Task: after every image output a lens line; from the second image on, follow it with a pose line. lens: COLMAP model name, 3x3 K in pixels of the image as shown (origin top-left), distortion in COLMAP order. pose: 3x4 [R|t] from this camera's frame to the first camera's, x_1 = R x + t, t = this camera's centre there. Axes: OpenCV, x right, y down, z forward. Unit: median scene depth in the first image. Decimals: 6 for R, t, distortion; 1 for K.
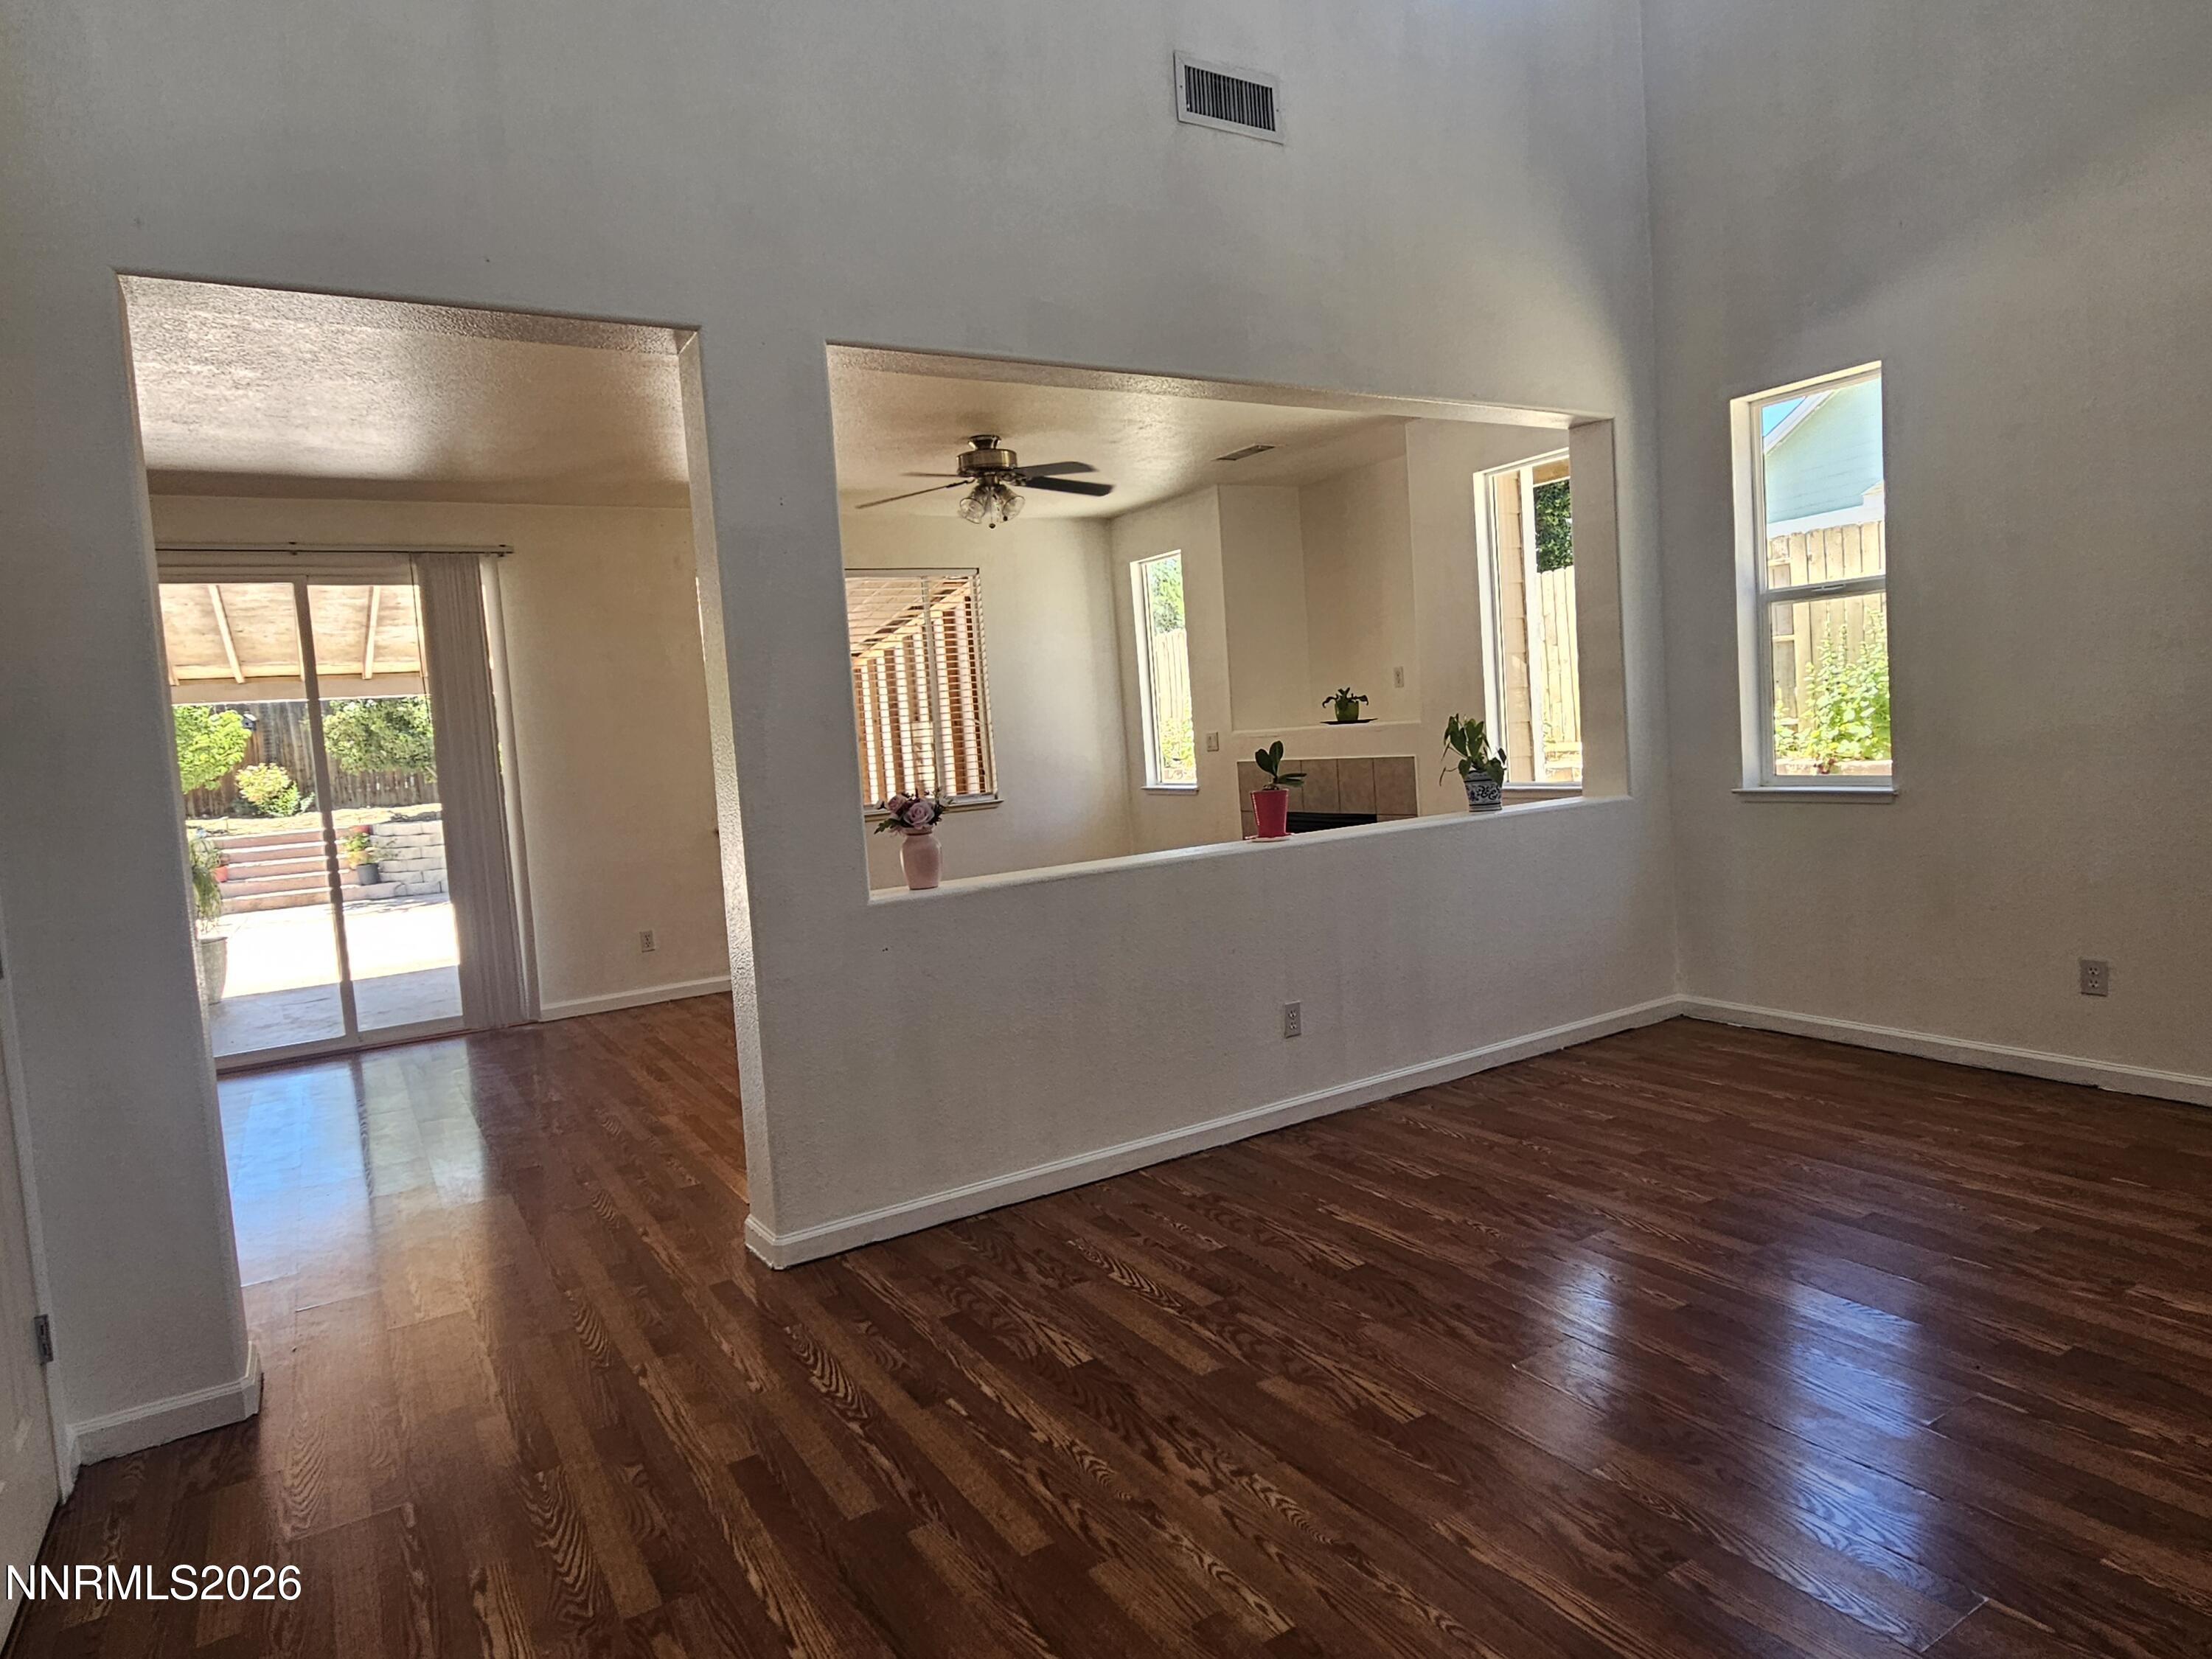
lens RADIAL K [[1312.5, 0, 1102.7], [0, 1312.5, 819.2], [0, 0, 1]] dist [0.000242, 0.000237]
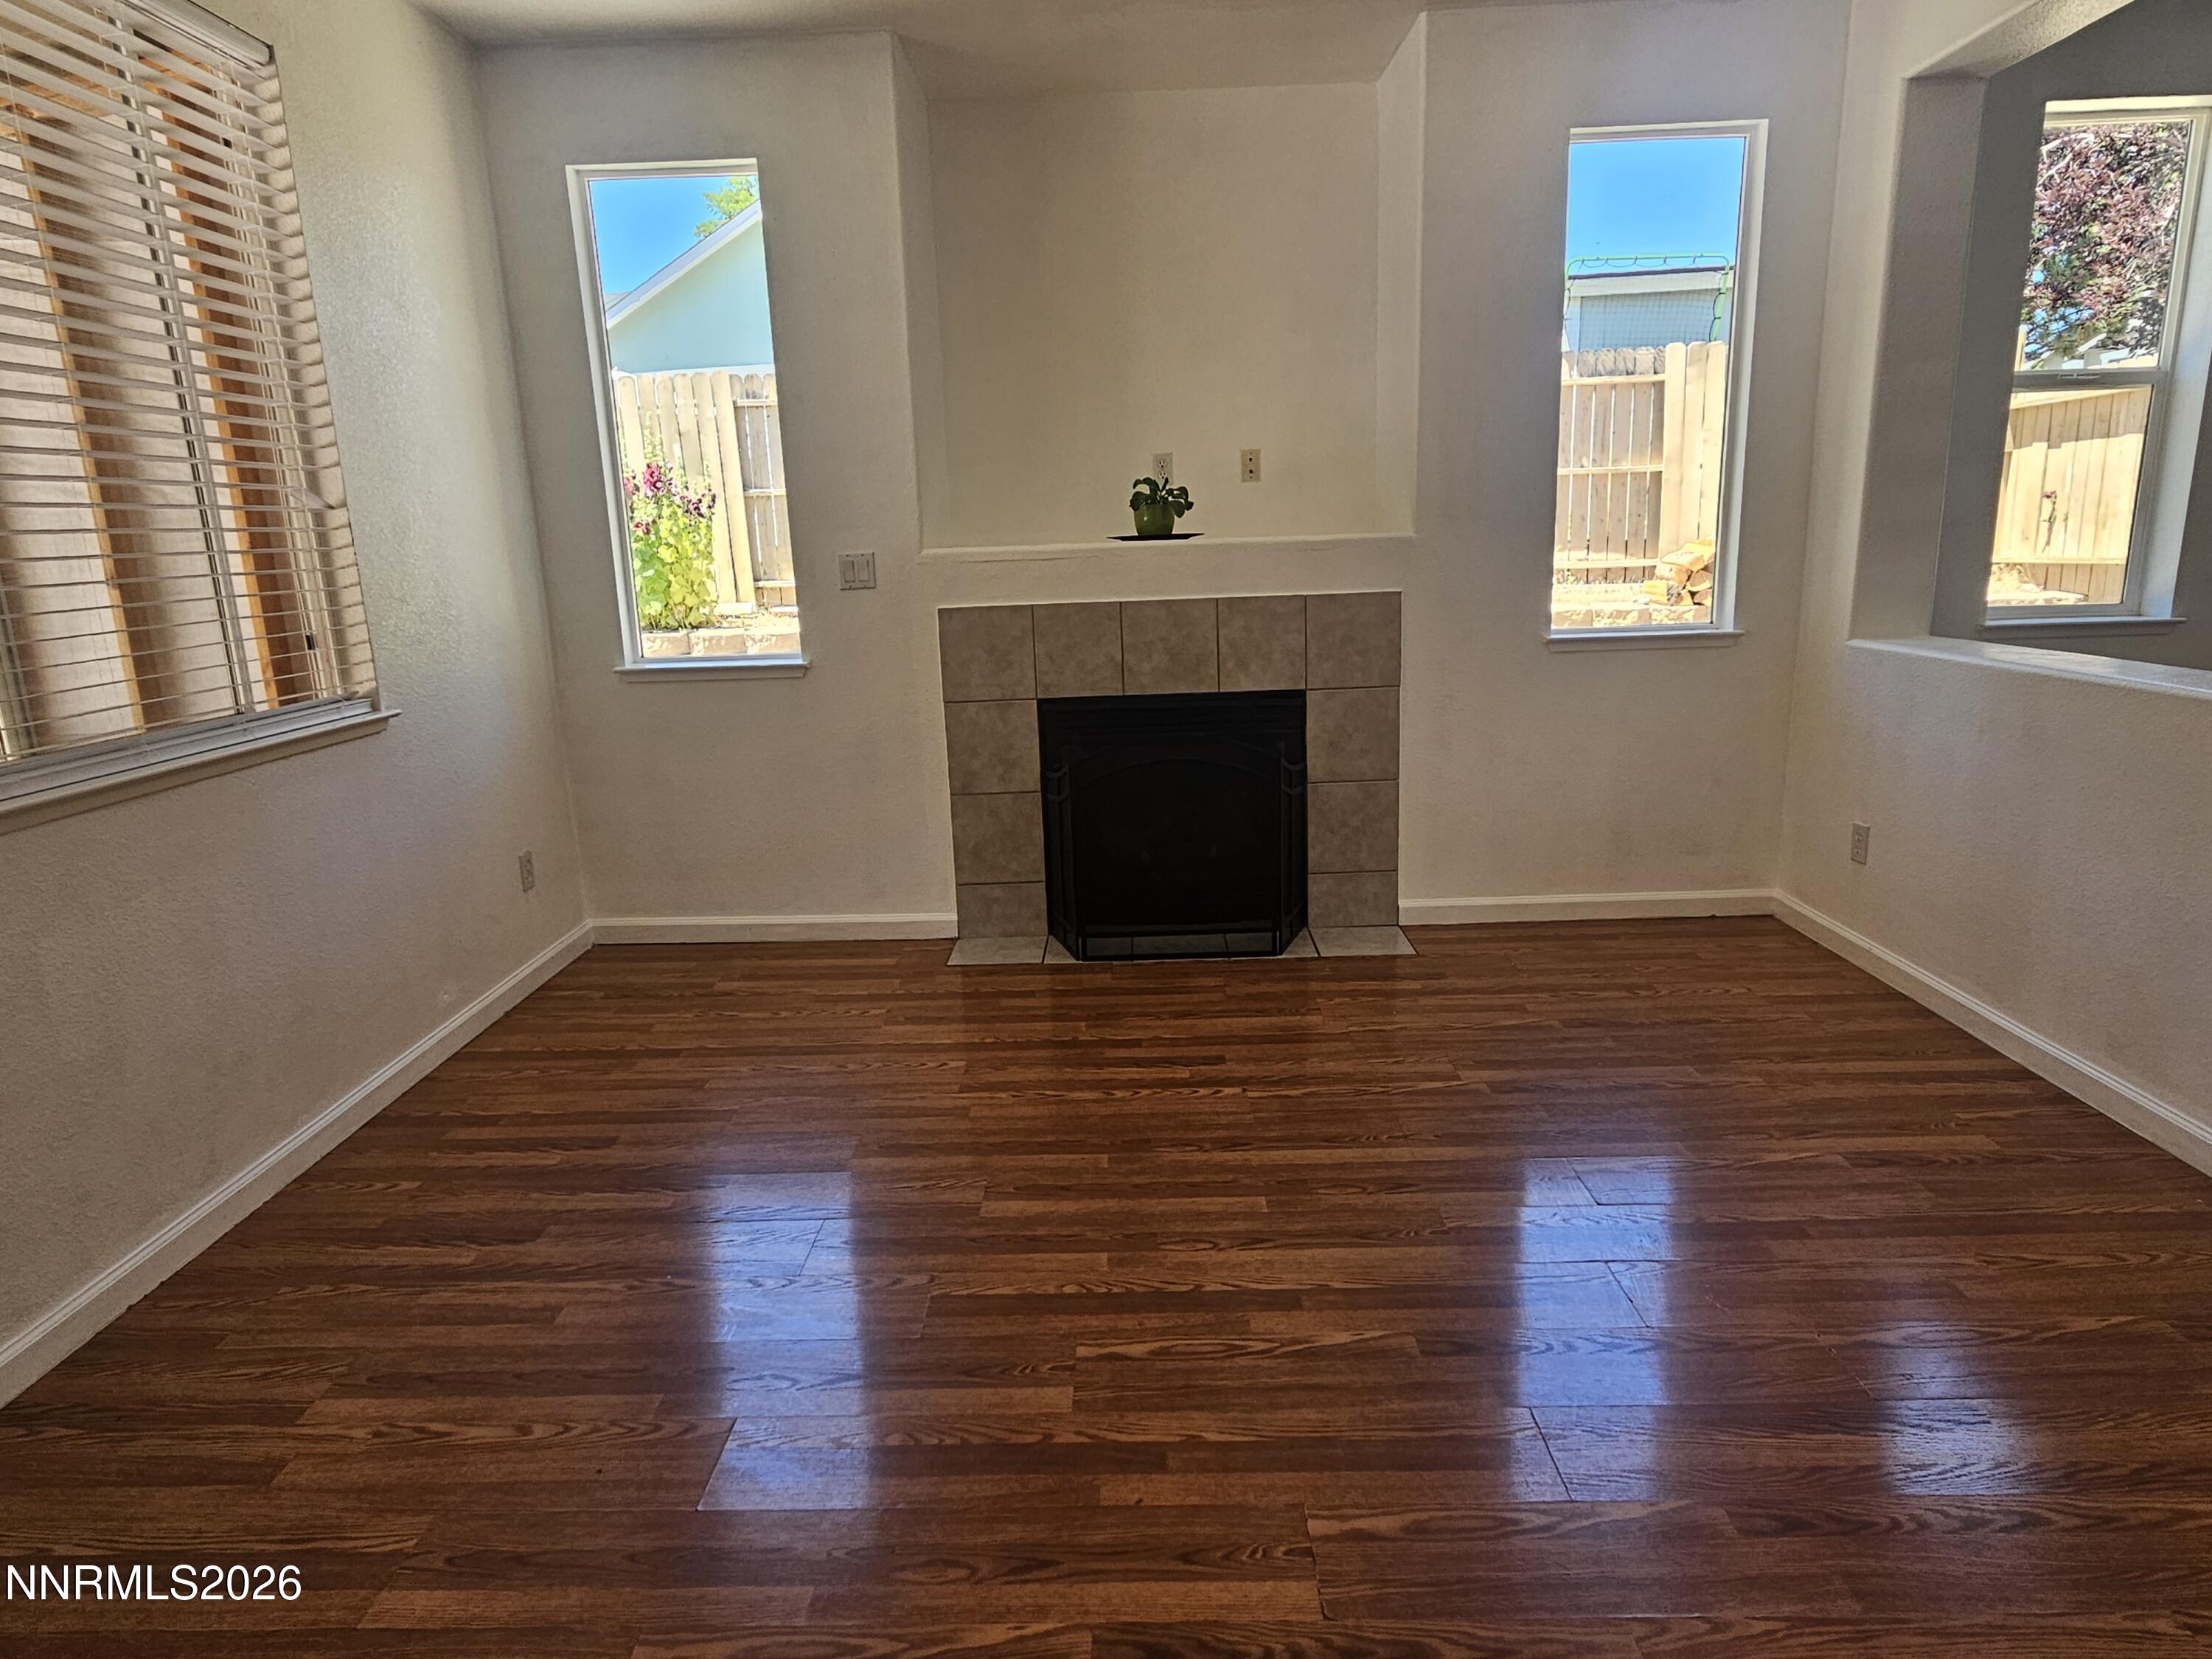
lens RADIAL K [[1312.5, 0, 1102.7], [0, 1312.5, 819.2], [0, 0, 1]] dist [0.000242, 0.000237]
pose [[0.544308, -0.130135, 0.828730, -0.551733], [0.059665, 0.991398, 0.116491, -0.031896], [-0.836761, -0.013960, 0.547391, 1.175675]]
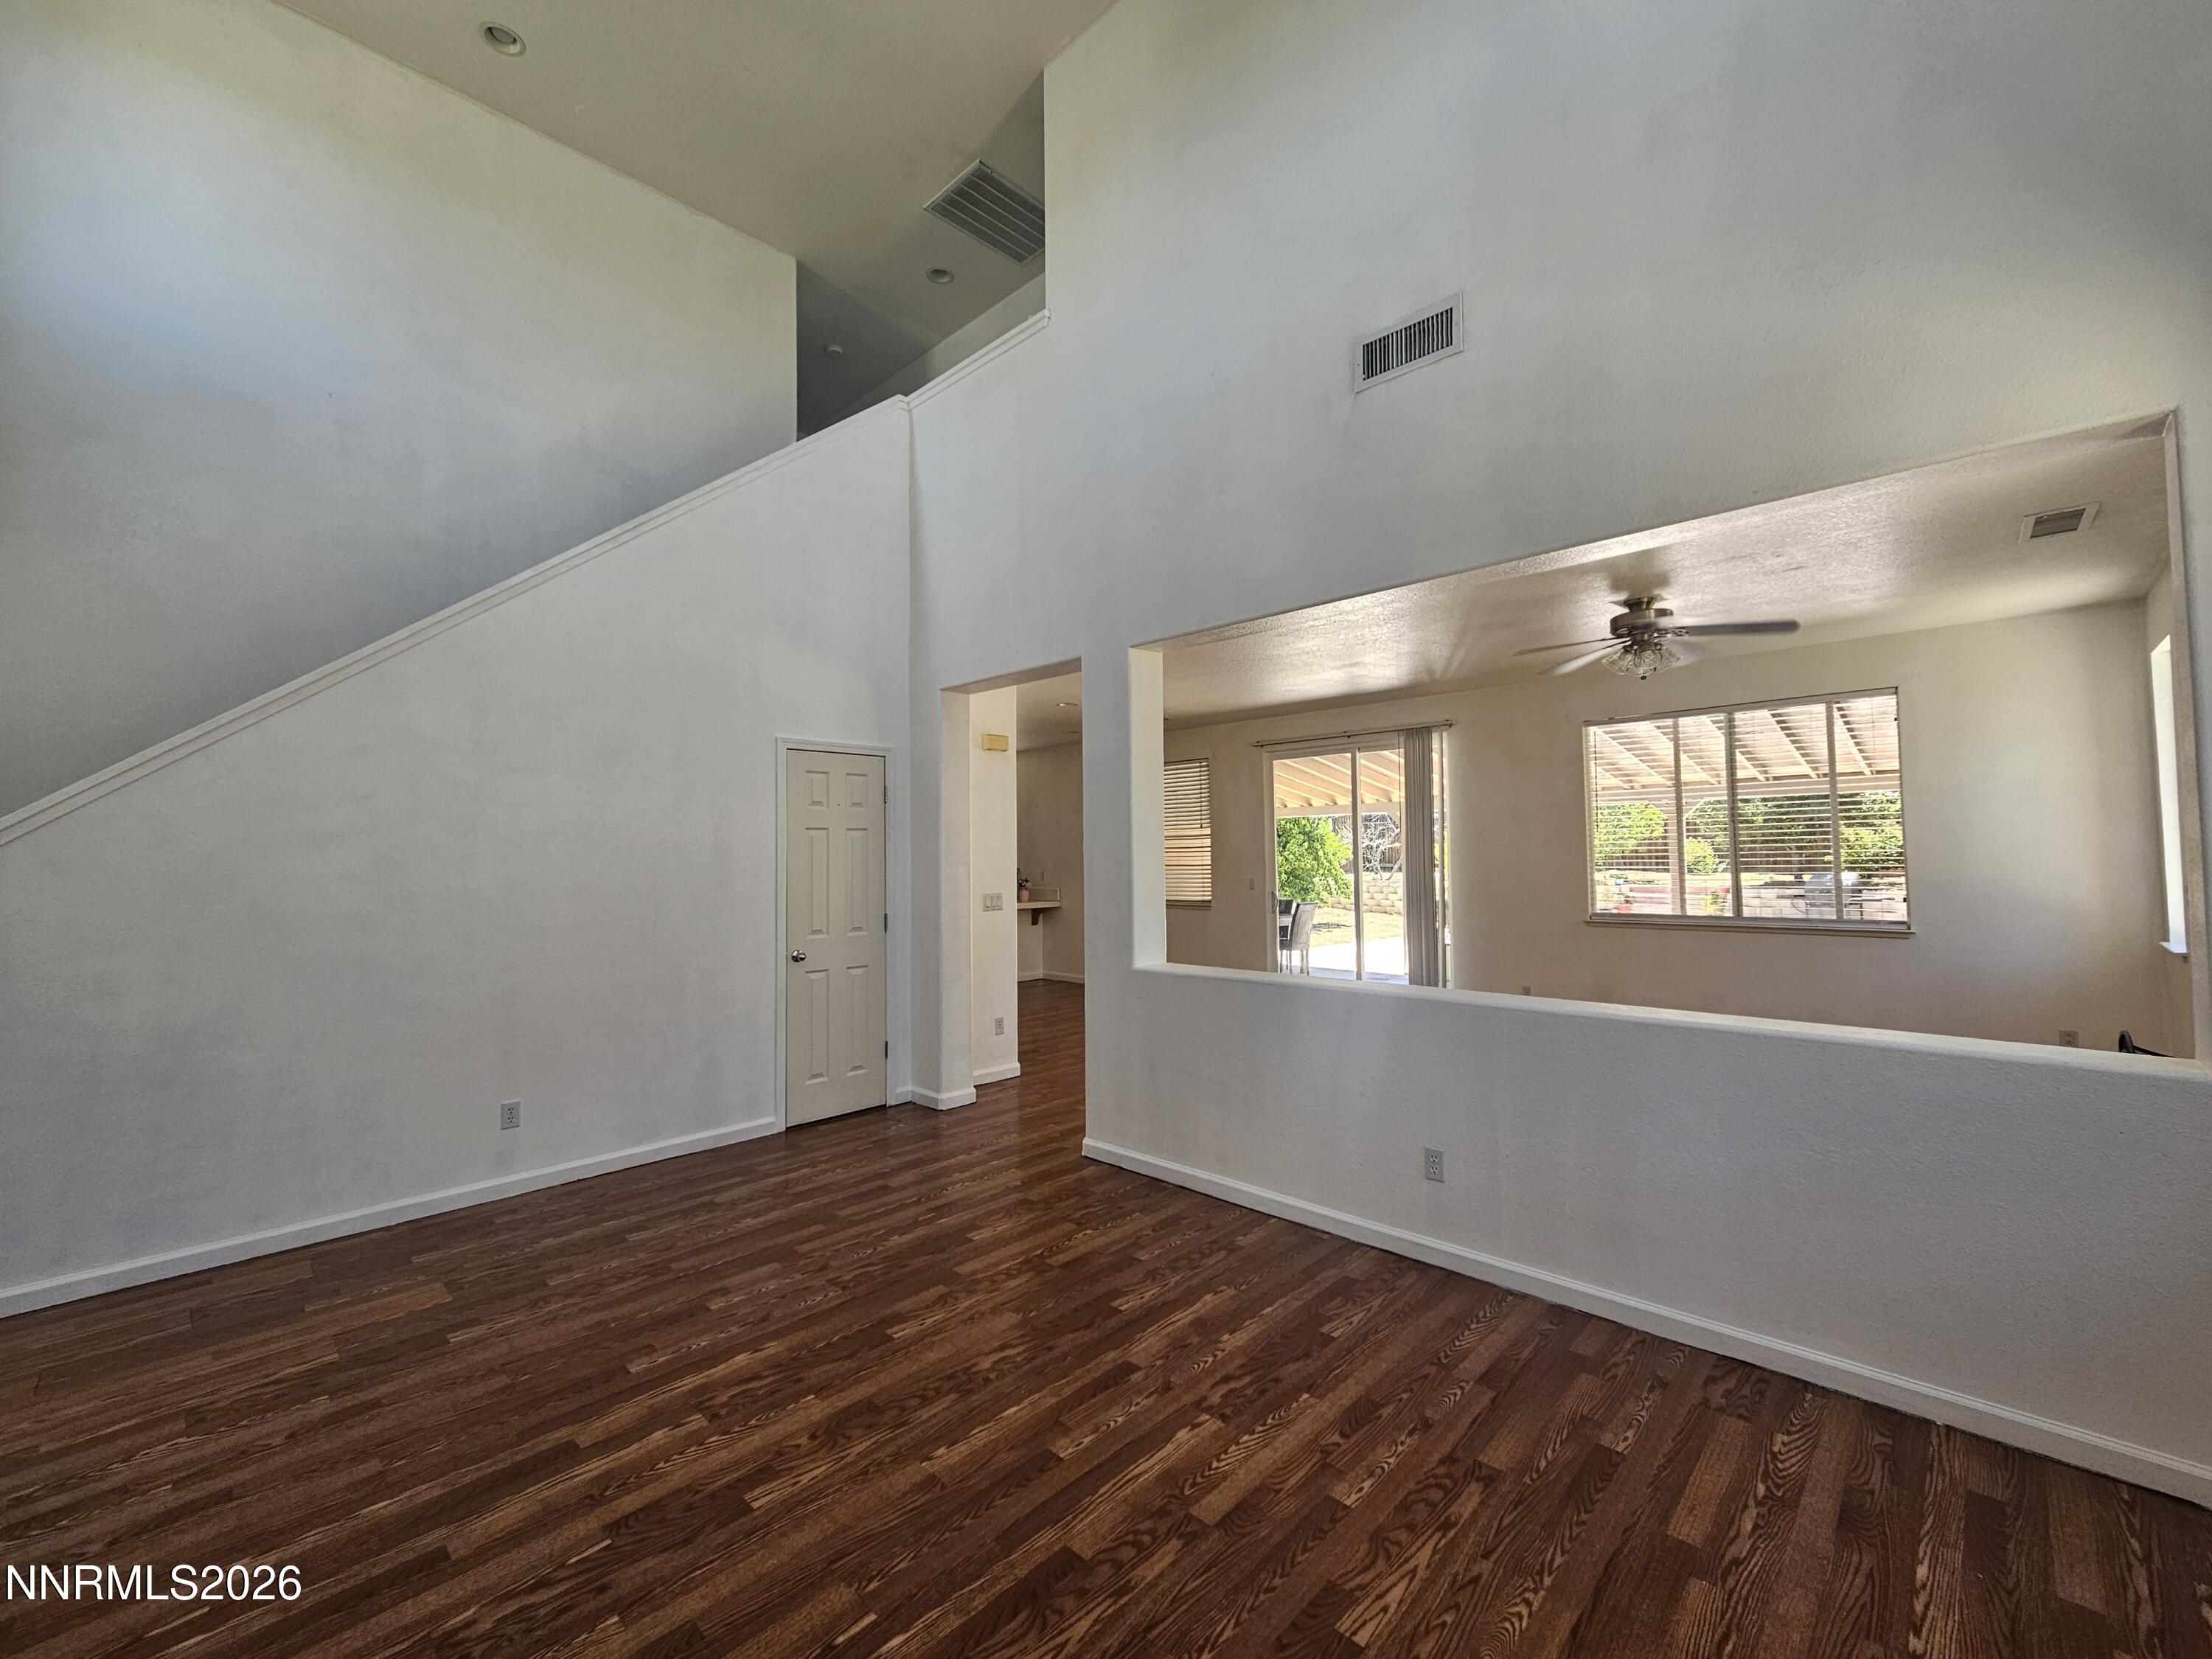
lens RADIAL K [[912.3, 0, 1110.8], [0, 912.3, 822.6], [0, 0, 1]] dist [0.000170, 0.000527]
pose [[0.247555, 0.032176, -0.968340, 0.780446], [-0.073218, 0.997212, 0.014417, -0.113614], [0.966103, 0.067331, 0.249220, 0.542700]]
